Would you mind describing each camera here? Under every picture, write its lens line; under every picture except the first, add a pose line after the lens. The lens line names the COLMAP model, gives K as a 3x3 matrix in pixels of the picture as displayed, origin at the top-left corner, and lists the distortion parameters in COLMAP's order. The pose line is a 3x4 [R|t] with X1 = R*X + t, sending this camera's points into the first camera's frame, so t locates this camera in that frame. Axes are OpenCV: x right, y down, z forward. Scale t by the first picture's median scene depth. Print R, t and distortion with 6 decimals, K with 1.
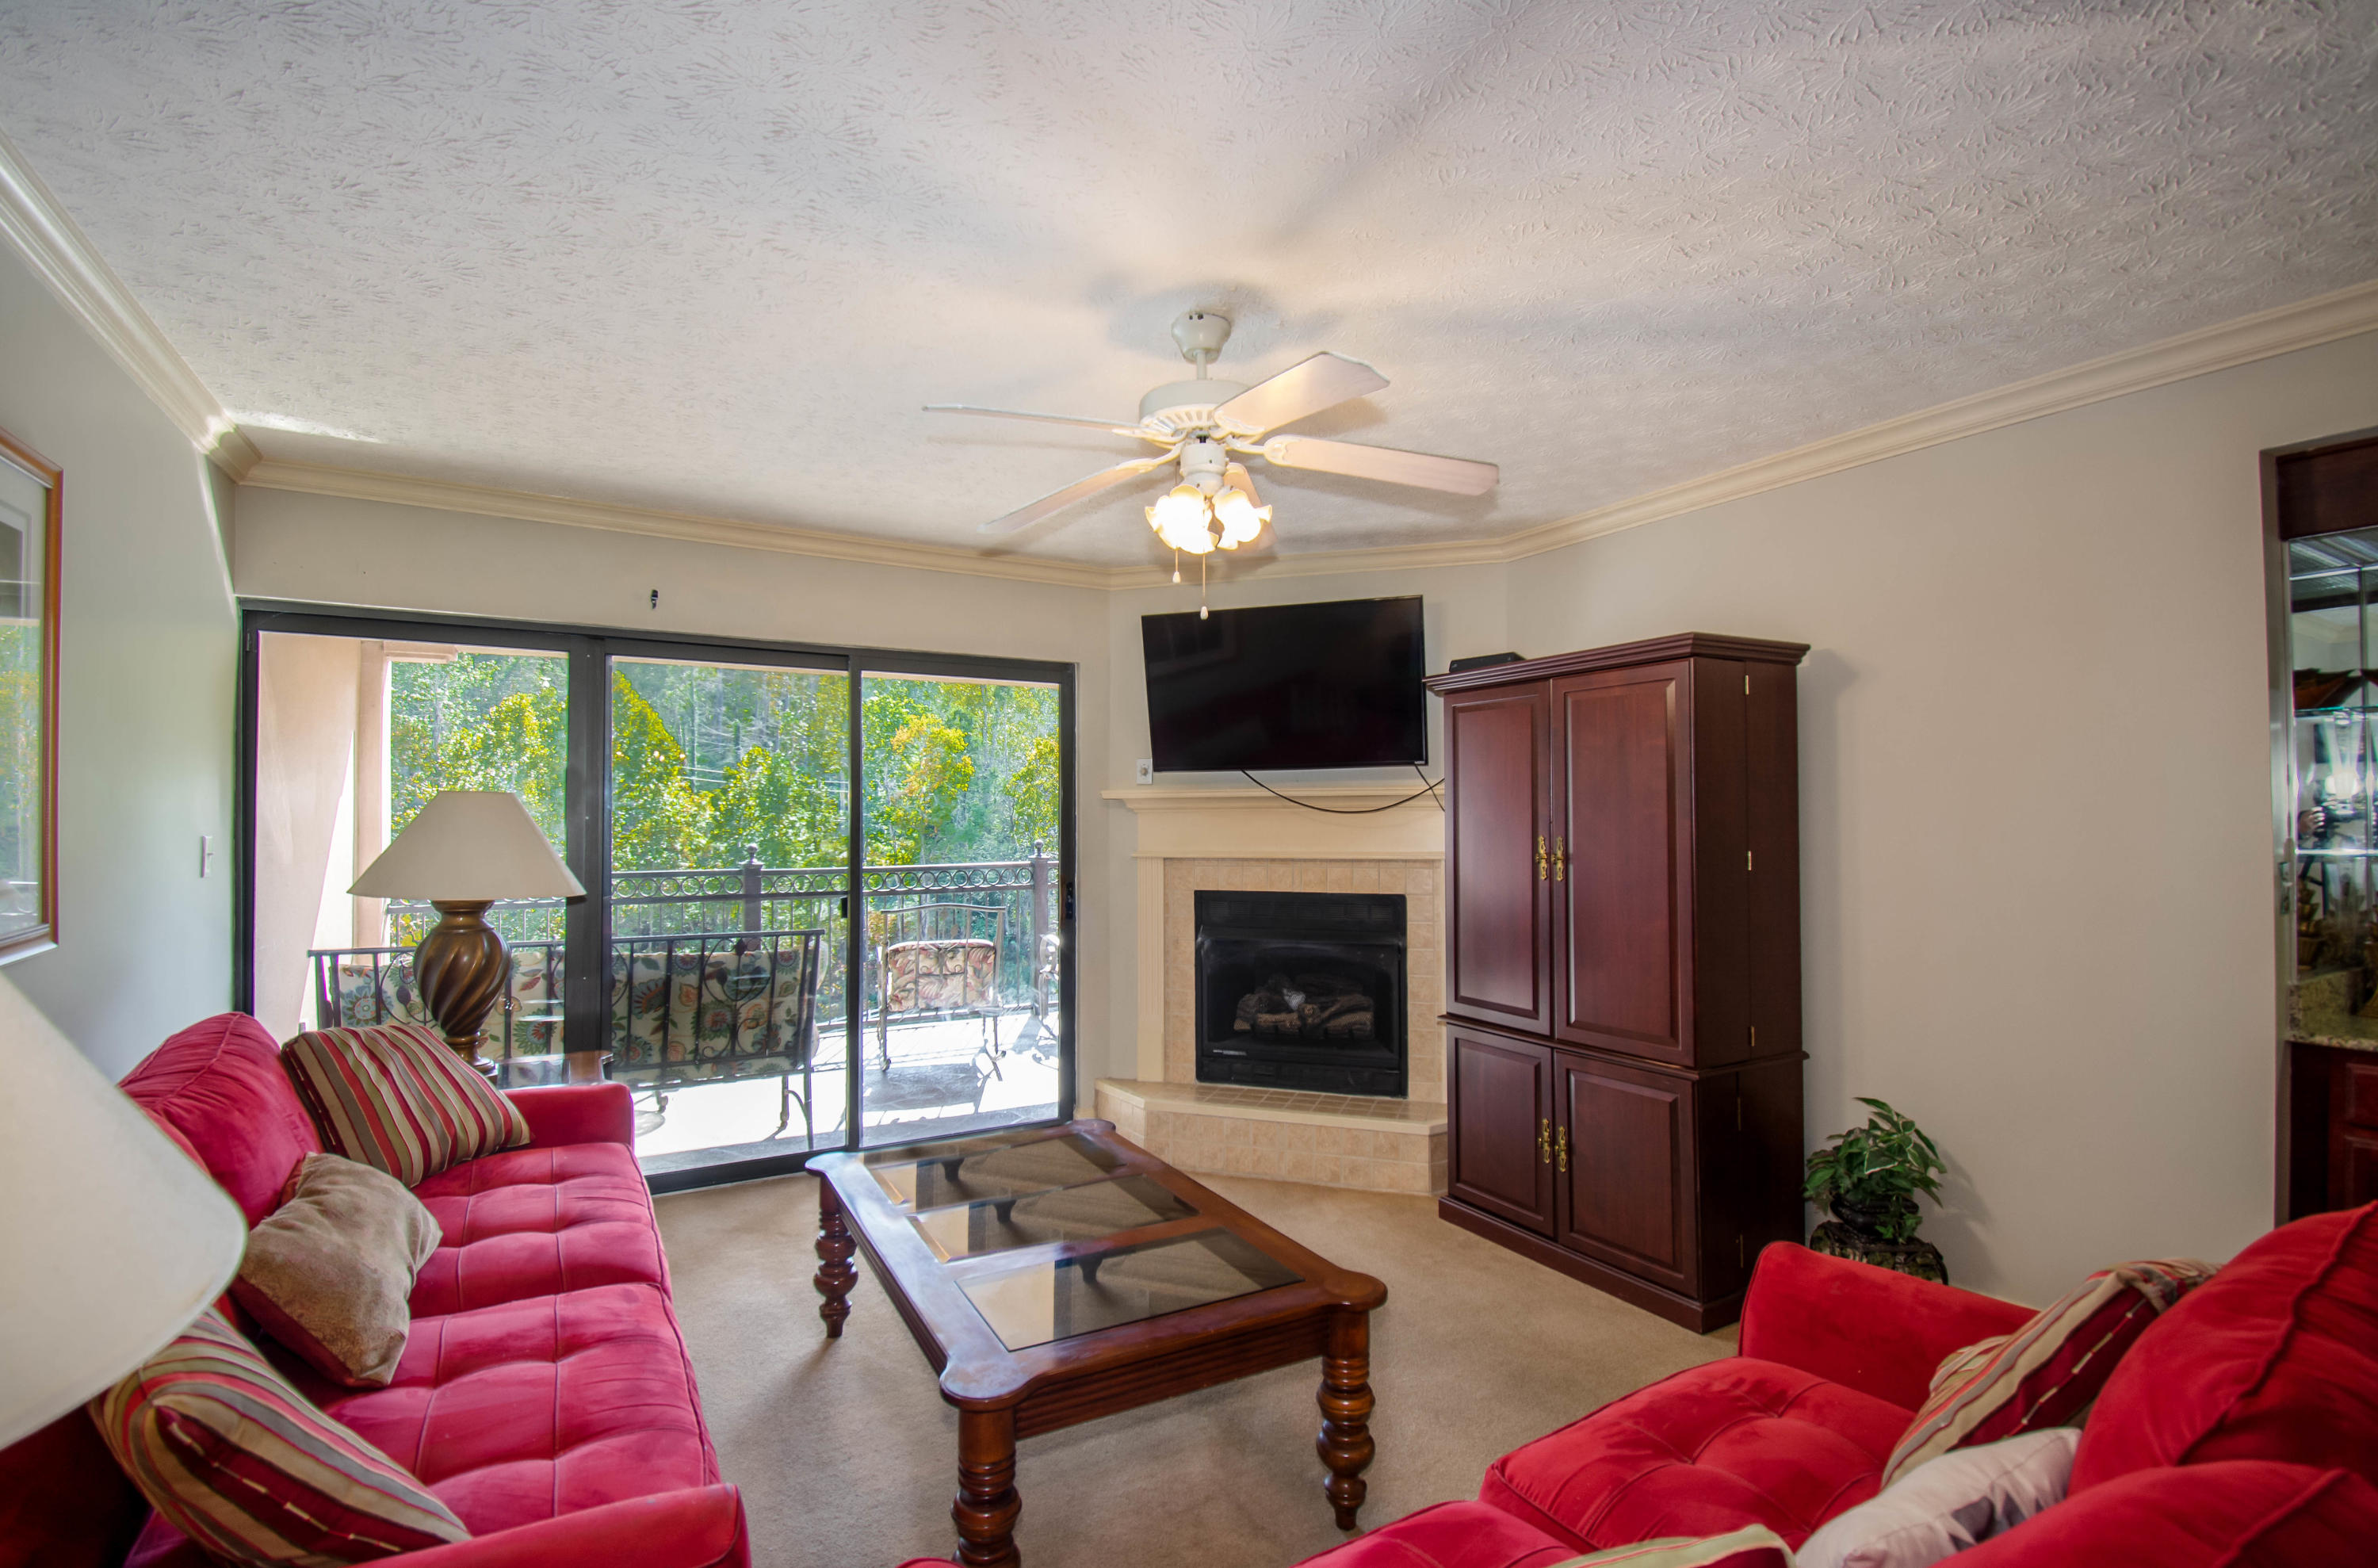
lens RADIAL K [[1095.4, 0, 1179.8], [0, 1095.4, 803.3], [0, 0, 1]] dist [0.020073, -0.022290]
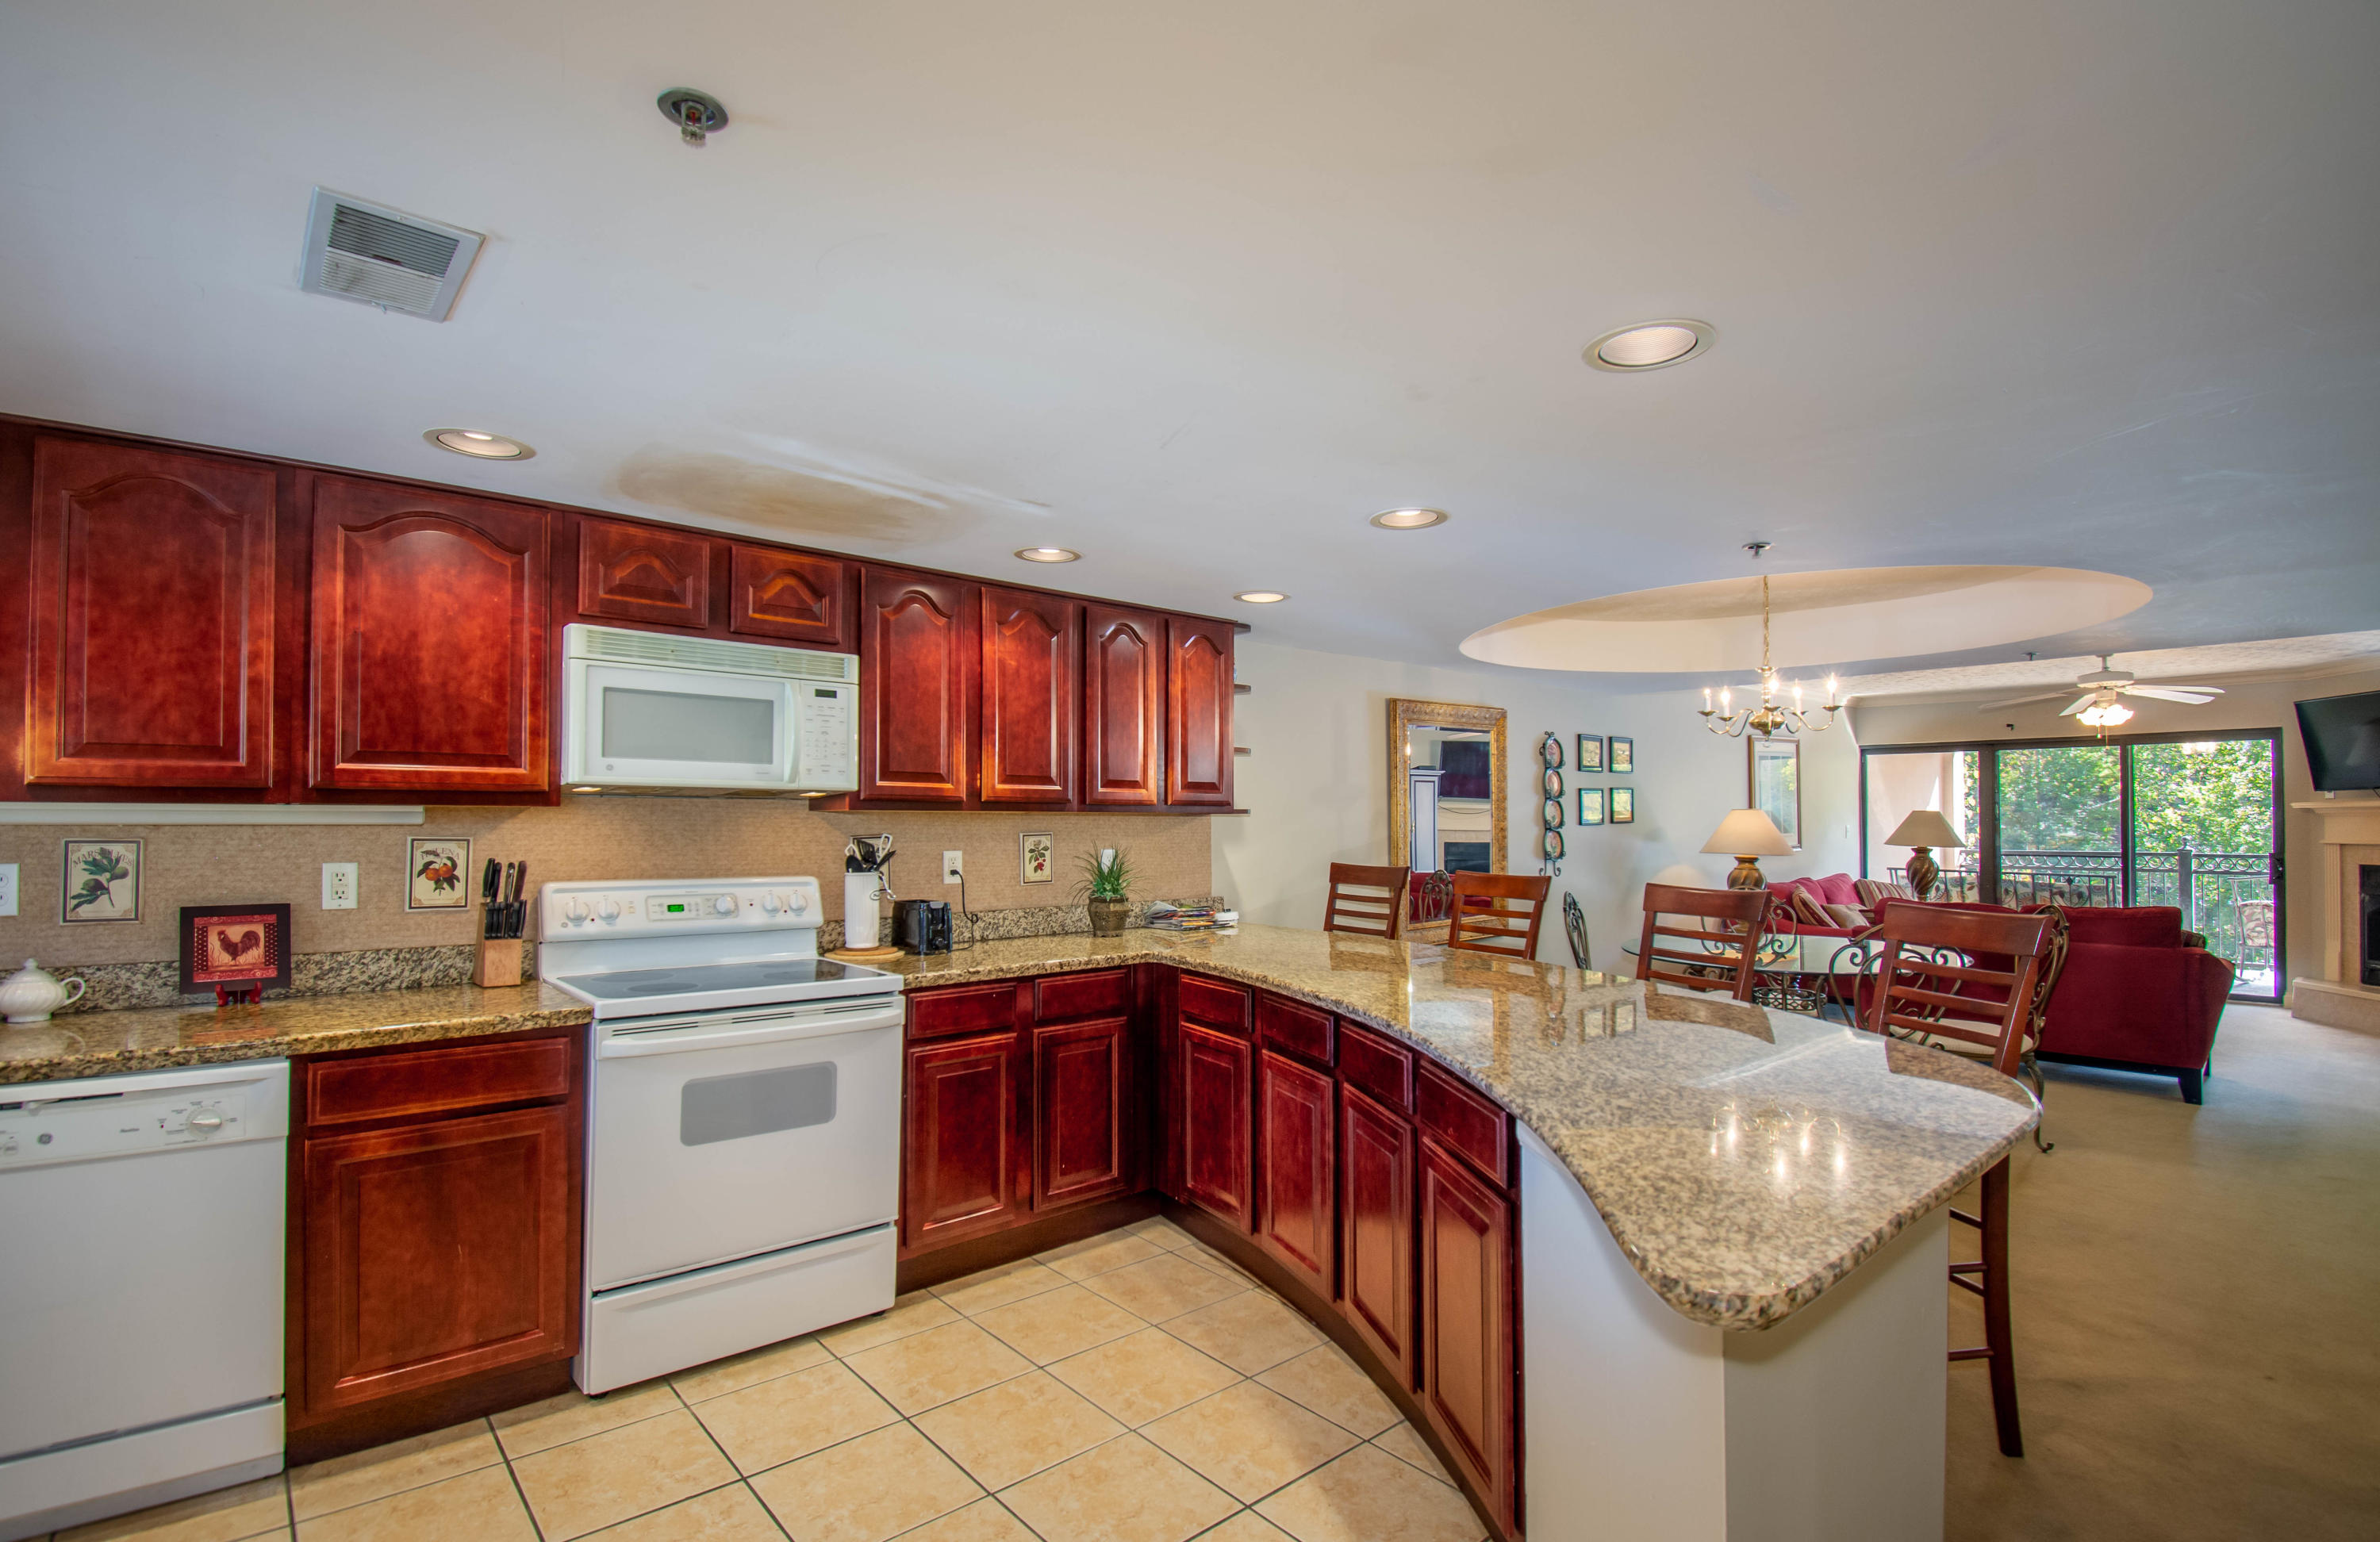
lens RADIAL K [[1112.5, 0, 1152.7], [0, 1112.5, 815.3], [0, 0, 1]] dist [0.024677, -0.025985]
pose [[0.198813, -0.001193, -0.980037, 1.355023], [0.012560, 0.999920, 0.001330, -0.020621], [0.979957, -0.012574, 0.198812, -1.154850]]
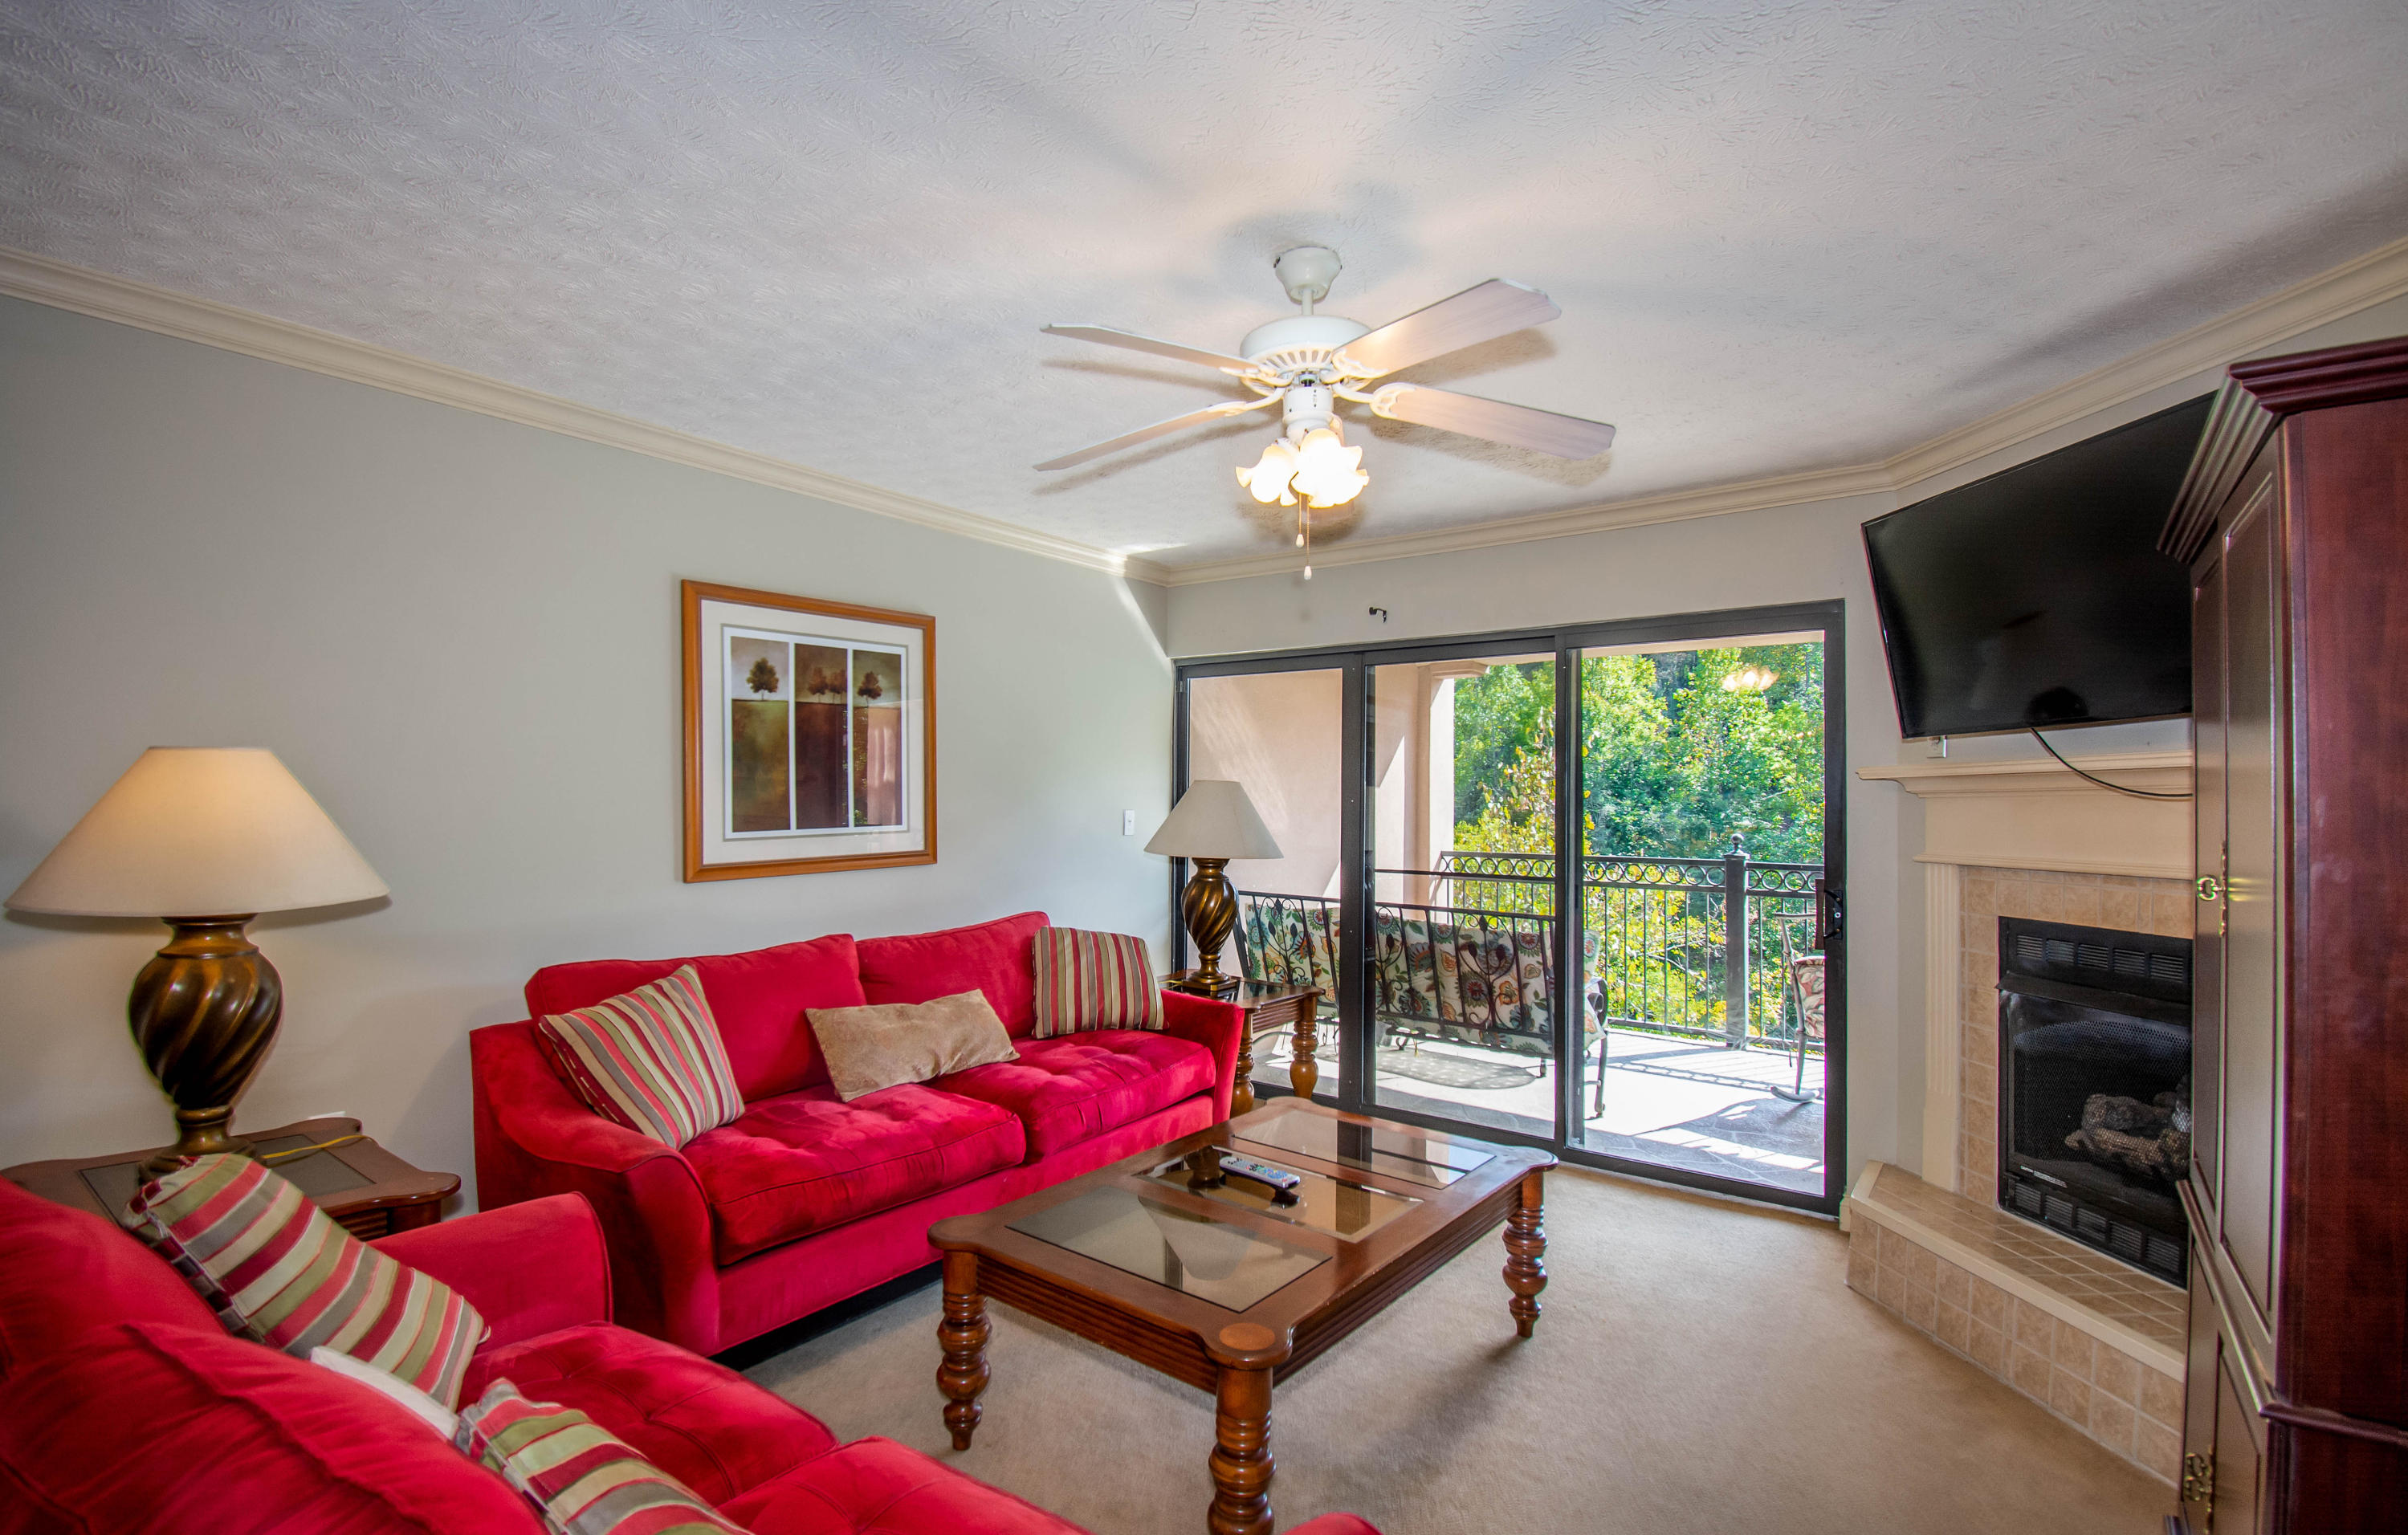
lens RADIAL K [[1100.0, 0, 1164.4], [0, 1100.0, 804.7], [0, 0, 1]] dist [0.001555, -0.000049]
pose [[0.381092, 0.005913, -0.924518, 0.466391], [0.003230, 0.999965, 0.007727, 0.005762], [0.924532, -0.005931, 0.381059, 0.307390]]
